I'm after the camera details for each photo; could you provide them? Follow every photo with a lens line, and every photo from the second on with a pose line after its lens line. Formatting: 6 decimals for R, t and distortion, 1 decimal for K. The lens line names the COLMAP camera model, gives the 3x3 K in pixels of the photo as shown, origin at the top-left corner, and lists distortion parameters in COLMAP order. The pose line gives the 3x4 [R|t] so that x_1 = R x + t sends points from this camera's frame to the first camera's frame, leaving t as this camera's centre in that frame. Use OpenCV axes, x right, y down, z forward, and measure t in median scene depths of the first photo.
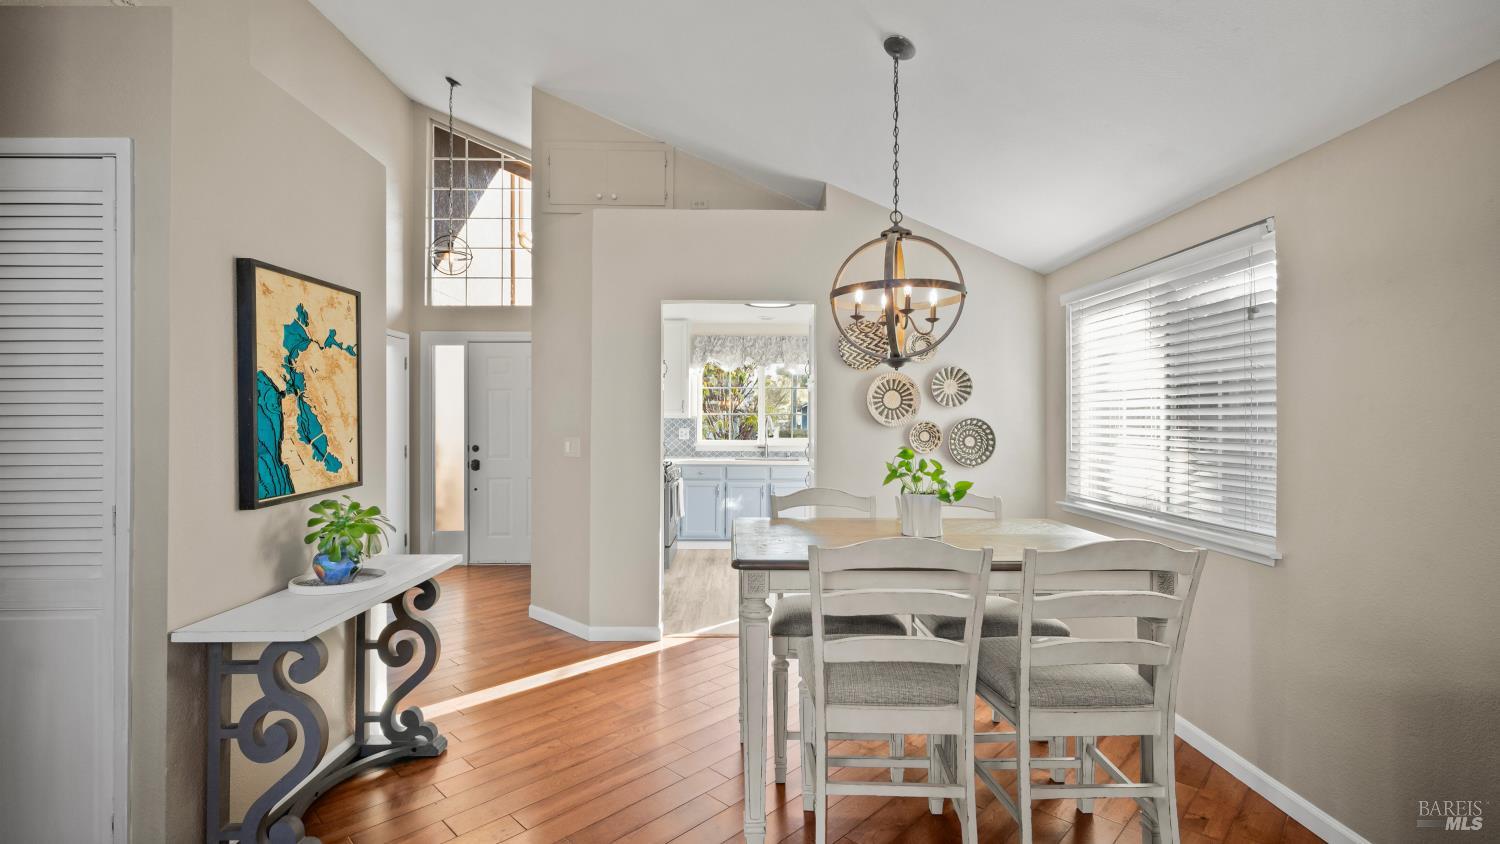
lens RADIAL K [[682.0, 0, 739.4], [0, 682.0, 415.1], [0, 0, 1]] dist [0.005130, -0.004351]
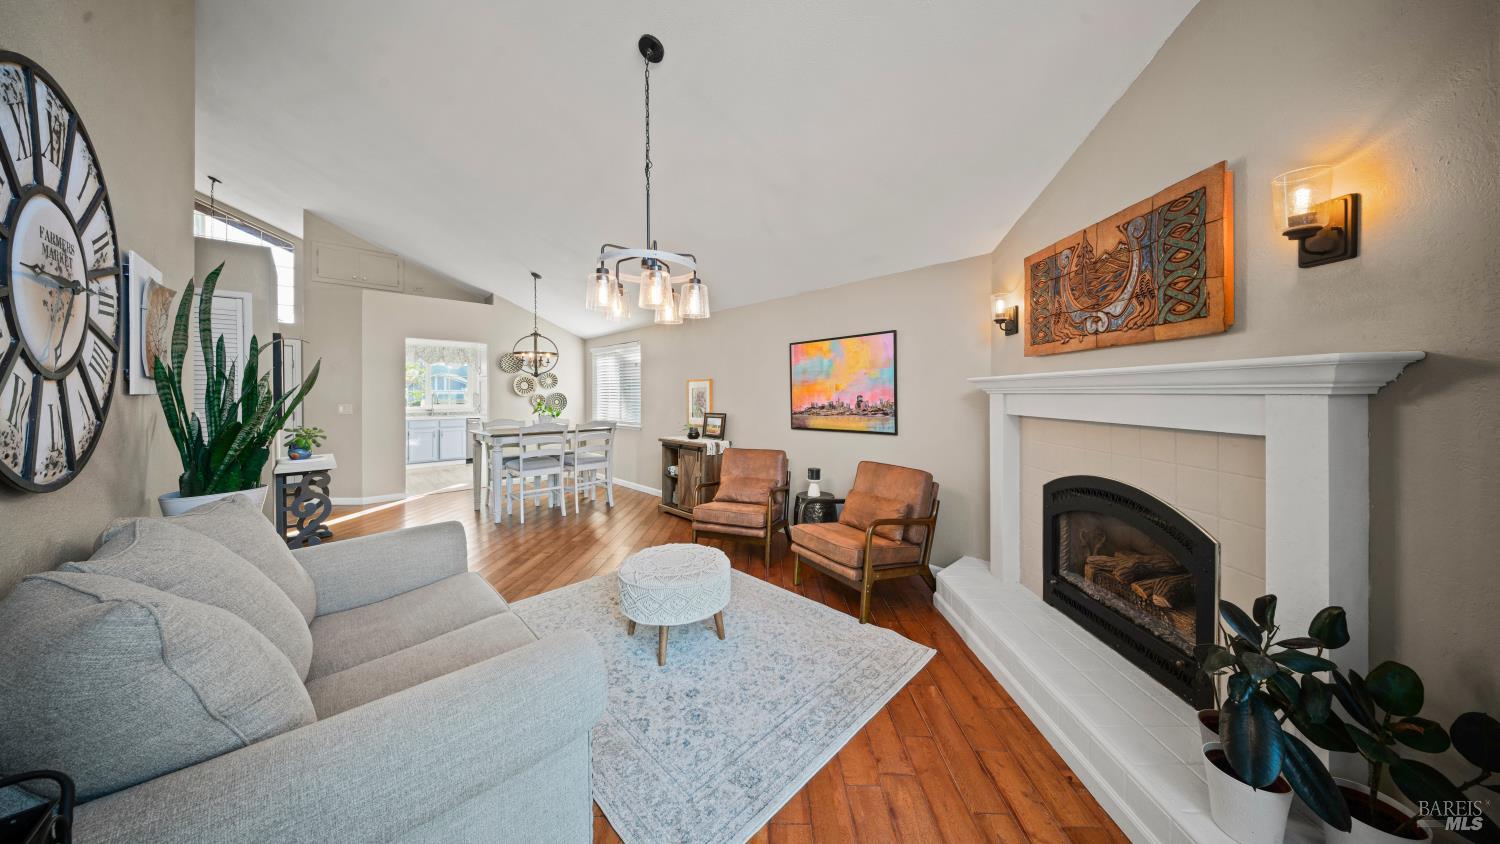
lens RADIAL K [[451.7, 0, 758.2], [0, 451.7, 394.8], [0, 0, 1]] dist [-0.000933, -0.000195]
pose [[0.719910, -0.008268, 0.694018, -0.302982], [0.001812, 0.999948, 0.010033, -0.004038], [-0.694065, -0.005966, 0.719888, -0.768787]]
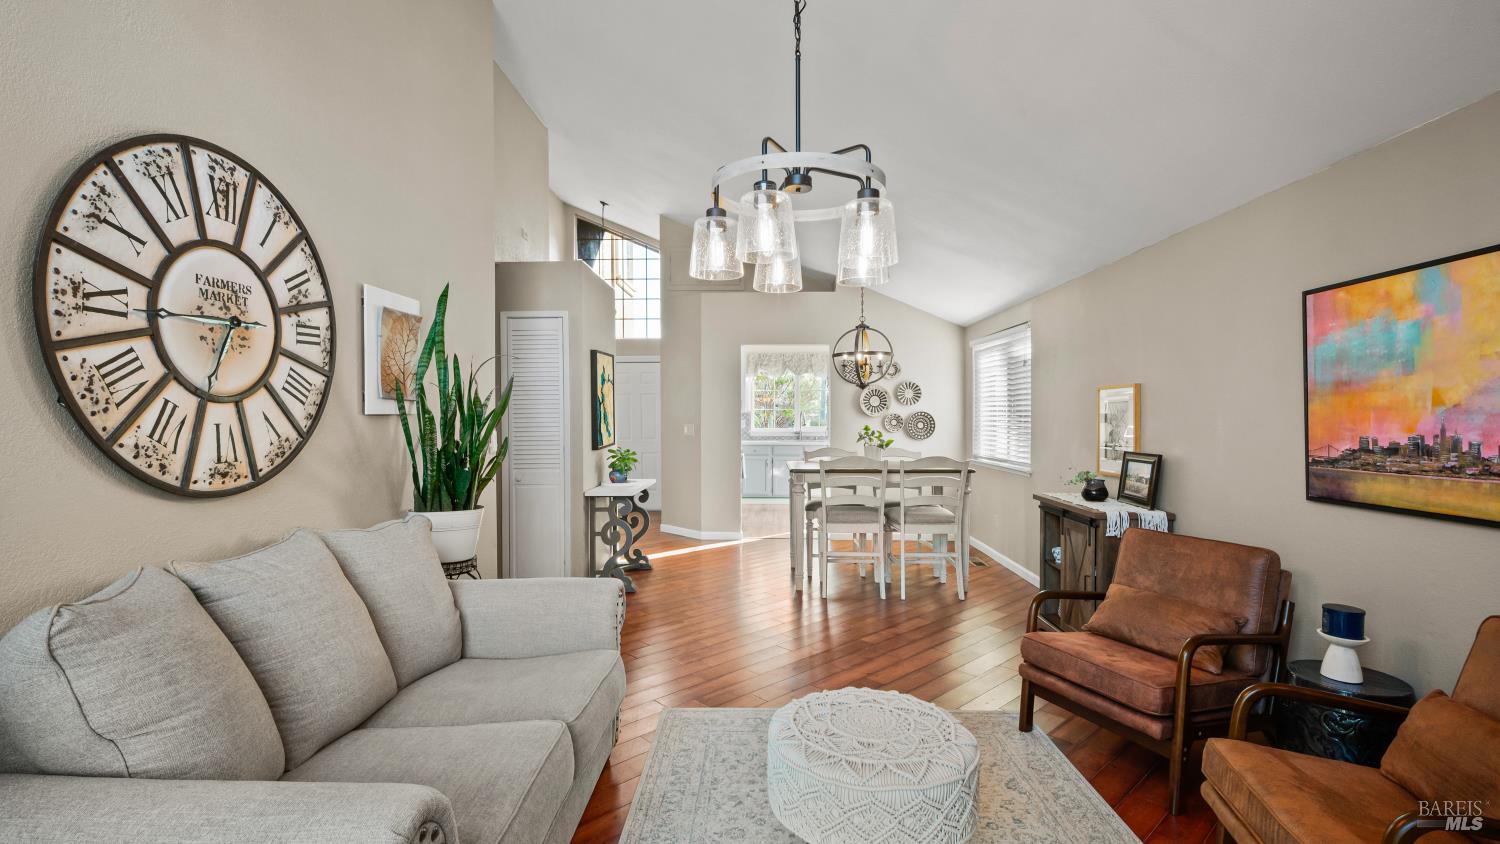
lens RADIAL K [[682.0, 0, 737.4], [0, 682.0, 420.2], [0, 0, 1]] dist [0.005130, -0.004351]
pose [[0.998757, -0.005588, -0.049528, -0.038216], [0.006378, 0.999855, 0.015804, -0.003972], [0.049433, -0.016100, 0.998648, -0.746655]]
